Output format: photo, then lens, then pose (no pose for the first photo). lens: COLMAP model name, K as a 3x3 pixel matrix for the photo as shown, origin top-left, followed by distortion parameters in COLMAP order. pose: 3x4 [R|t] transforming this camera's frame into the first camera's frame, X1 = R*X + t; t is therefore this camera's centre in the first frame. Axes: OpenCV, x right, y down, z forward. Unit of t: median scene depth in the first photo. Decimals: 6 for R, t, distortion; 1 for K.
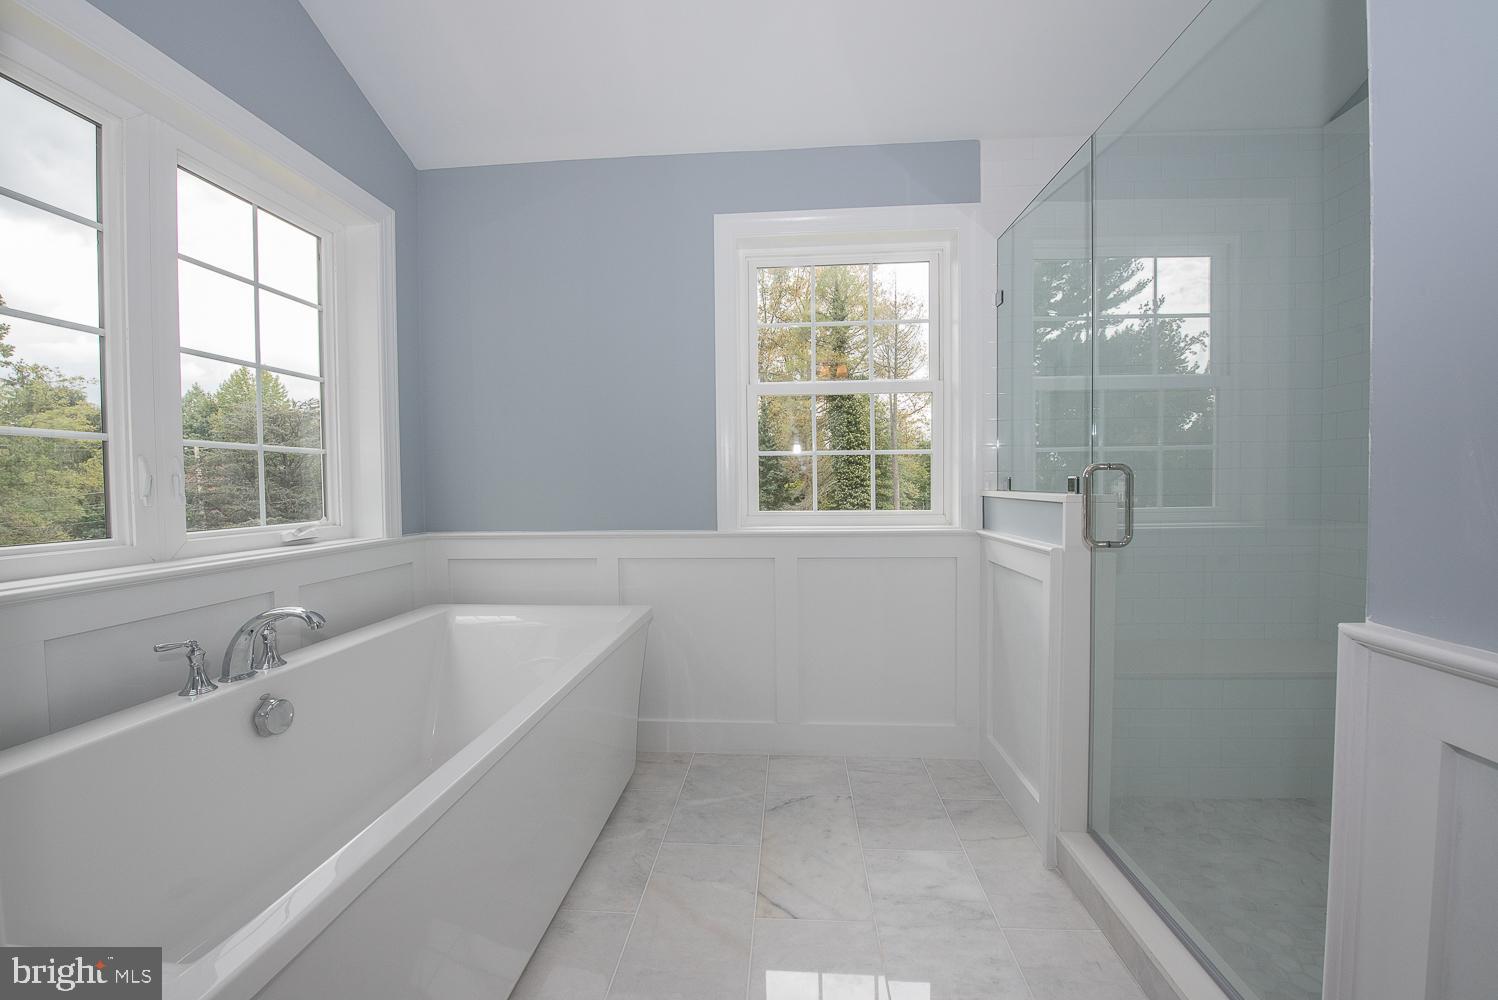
lens RADIAL K [[605.7, 0, 750.1], [0, 605.7, 497.6], [0, 0, 1]] dist [-0.006901, -0.000522]
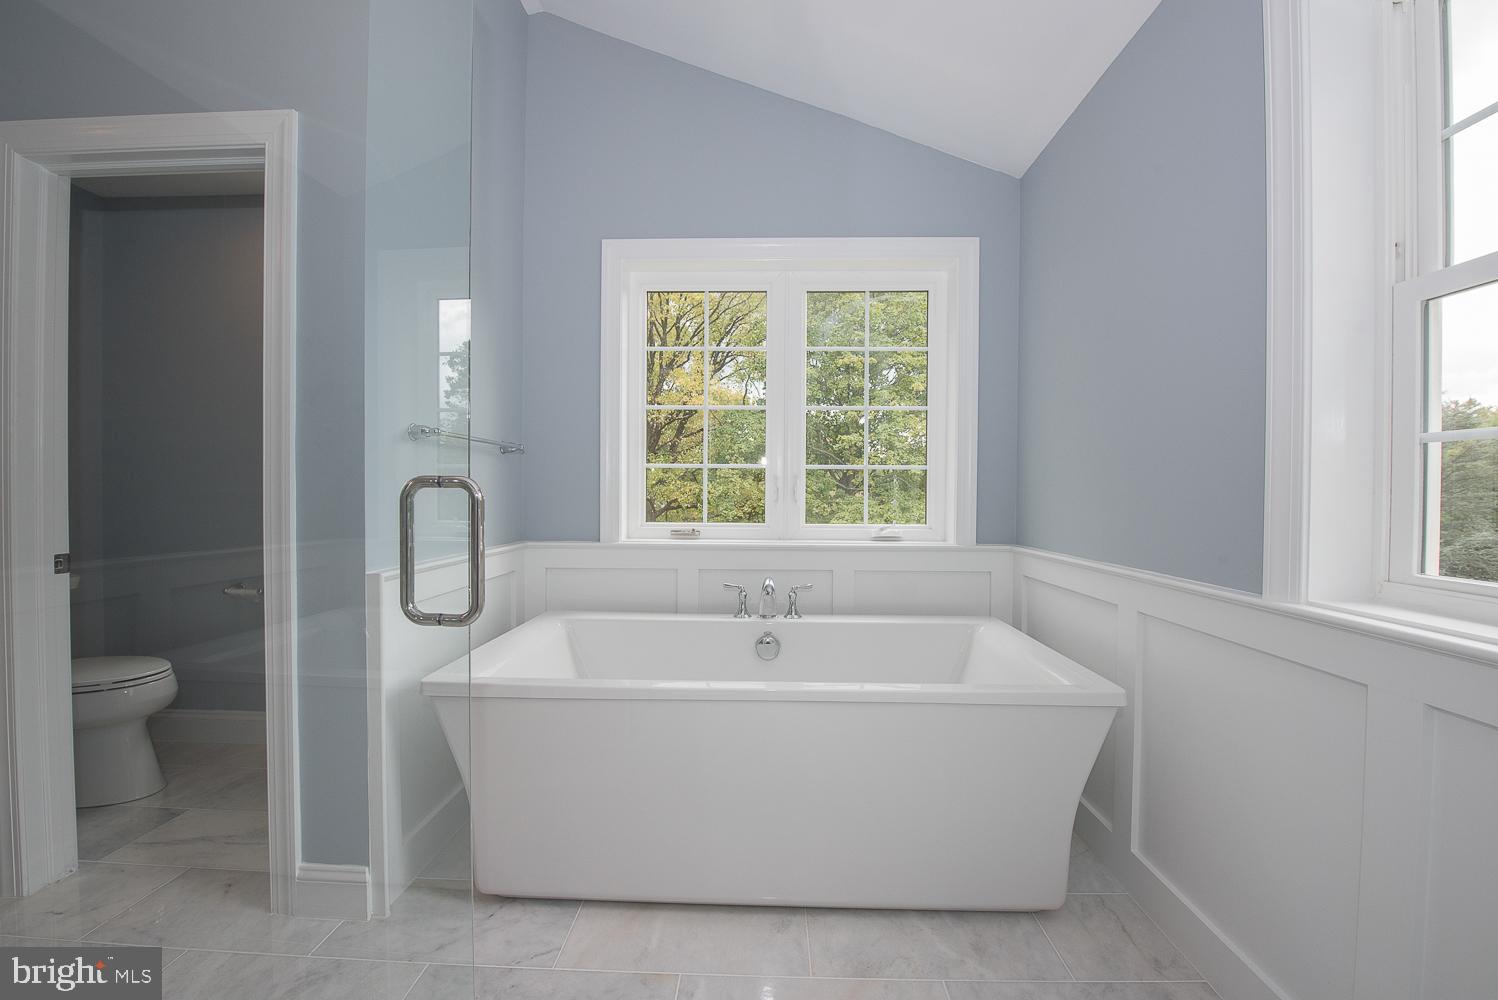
lens RADIAL K [[605.7, 0, 751.2], [0, 605.7, 494.0], [0, 0, 1]] dist [-0.006901, -0.000522]
pose [[0.041230, 0.014610, -0.999043, 0.581200], [-0.034689, 0.999311, 0.013182, -0.032254], [0.998547, 0.034112, 0.041708, 0.711209]]
